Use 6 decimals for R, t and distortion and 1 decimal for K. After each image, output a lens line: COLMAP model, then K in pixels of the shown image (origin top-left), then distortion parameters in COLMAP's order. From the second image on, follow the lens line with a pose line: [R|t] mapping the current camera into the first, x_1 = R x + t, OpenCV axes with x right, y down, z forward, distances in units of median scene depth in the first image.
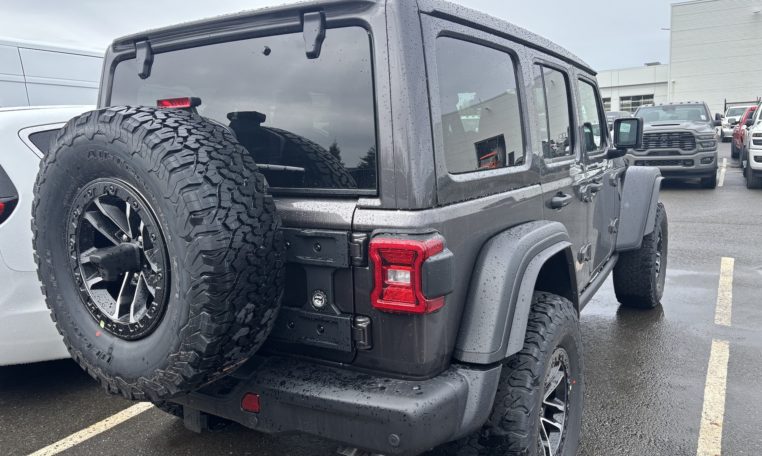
lens RADIAL K [[597.5, 0, 381.0], [0, 597.5, 228.0], [0, 0, 1]] dist [0.015022, 0.002511]
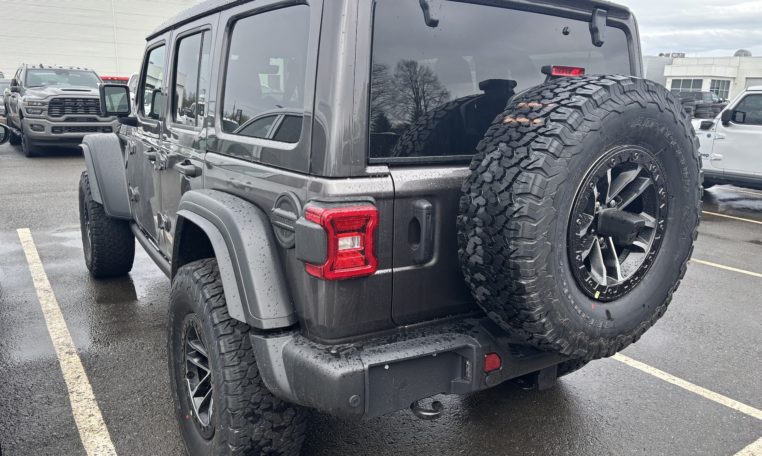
lens RADIAL K [[597.5, 0, 381.0], [0, 597.5, 228.0], [0, 0, 1]] dist [0.015022, 0.002511]
pose [[0.486751, -0.133541, 0.863273, -0.817468], [0.085693, 0.990779, 0.104947, -0.046825], [-0.869327, 0.022894, 0.493707, 0.448814]]
